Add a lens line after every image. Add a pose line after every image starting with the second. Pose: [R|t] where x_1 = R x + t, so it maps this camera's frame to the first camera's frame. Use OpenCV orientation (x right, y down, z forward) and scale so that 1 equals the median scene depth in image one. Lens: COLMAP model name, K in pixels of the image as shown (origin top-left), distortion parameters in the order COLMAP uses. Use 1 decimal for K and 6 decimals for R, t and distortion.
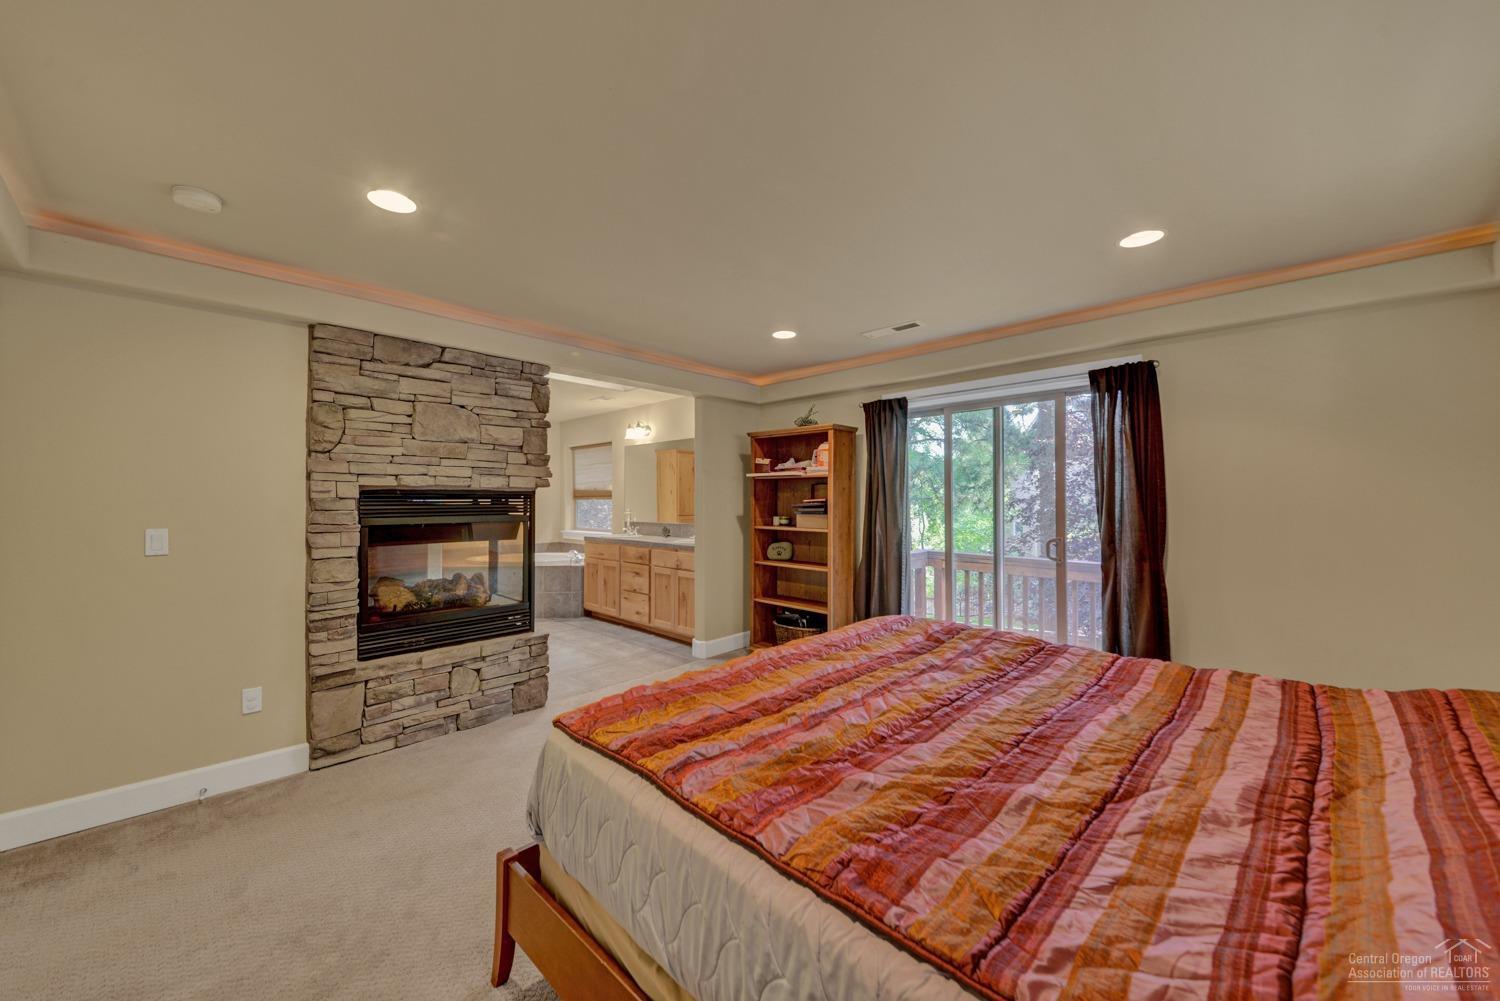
lens RADIAL K [[544.1, 0, 754.5], [0, 544.1, 495.3], [0, 0, 1]] dist [0.016089, 0.000023]
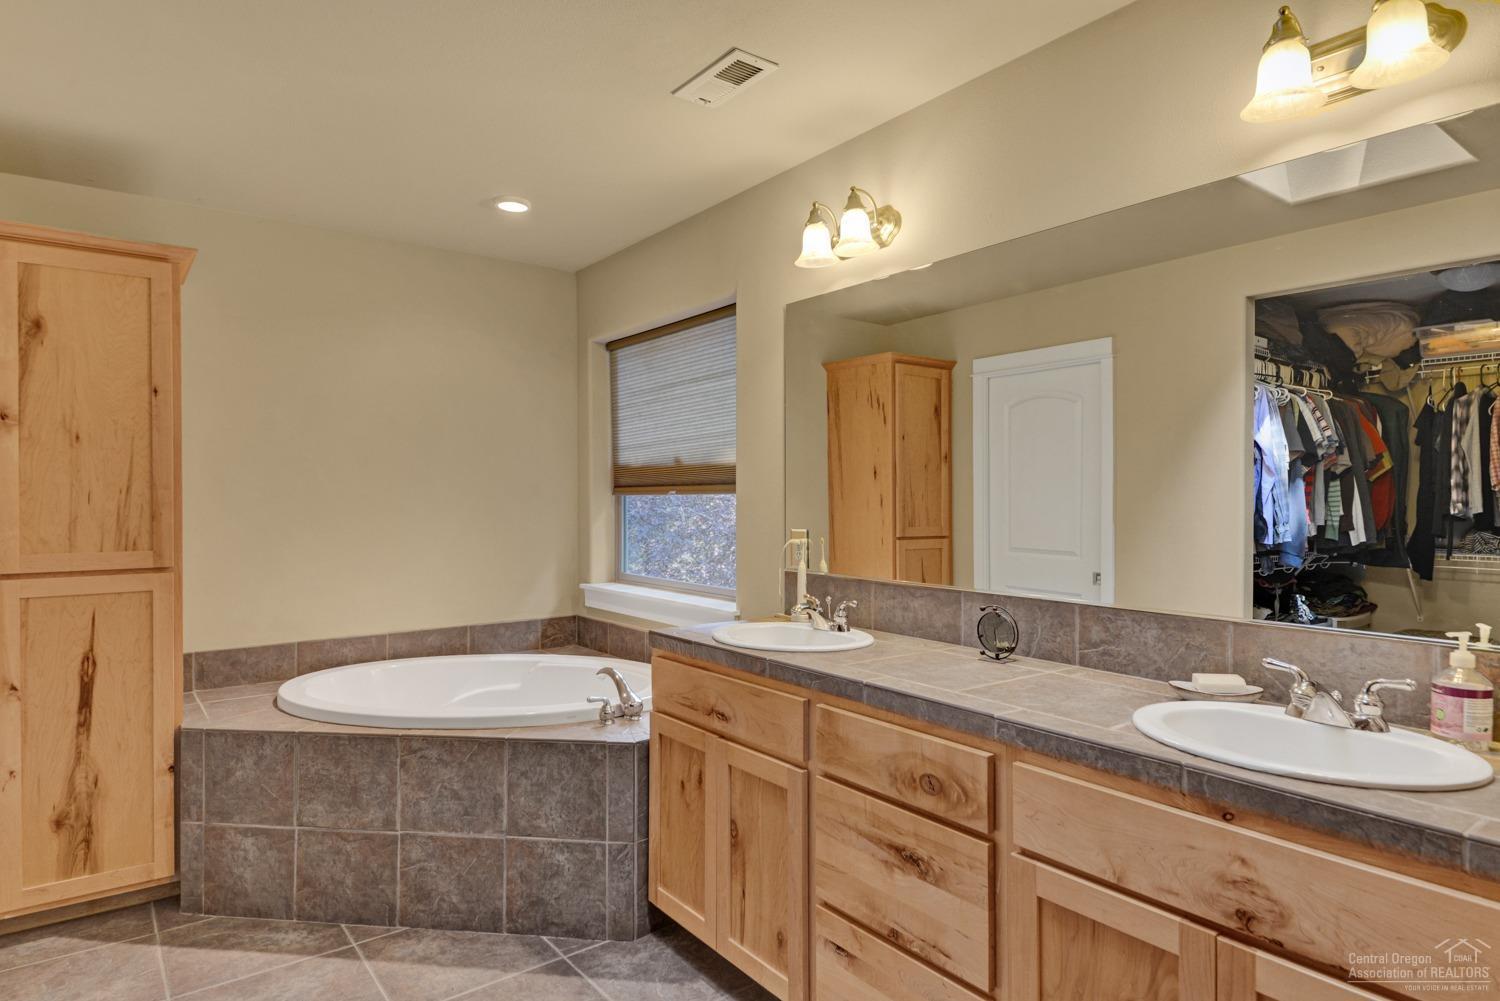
lens RADIAL K [[866.6, 0, 752.4], [0, 866.6, 496.2], [0, 0, 1]] dist [0.002830, -0.000293]
pose [[0.986051, -0.000334, -0.166443, -0.190140], [0.001811, 0.999960, 0.008718, 0.005094], [0.166434, -0.008898, 0.986012, 0.584339]]
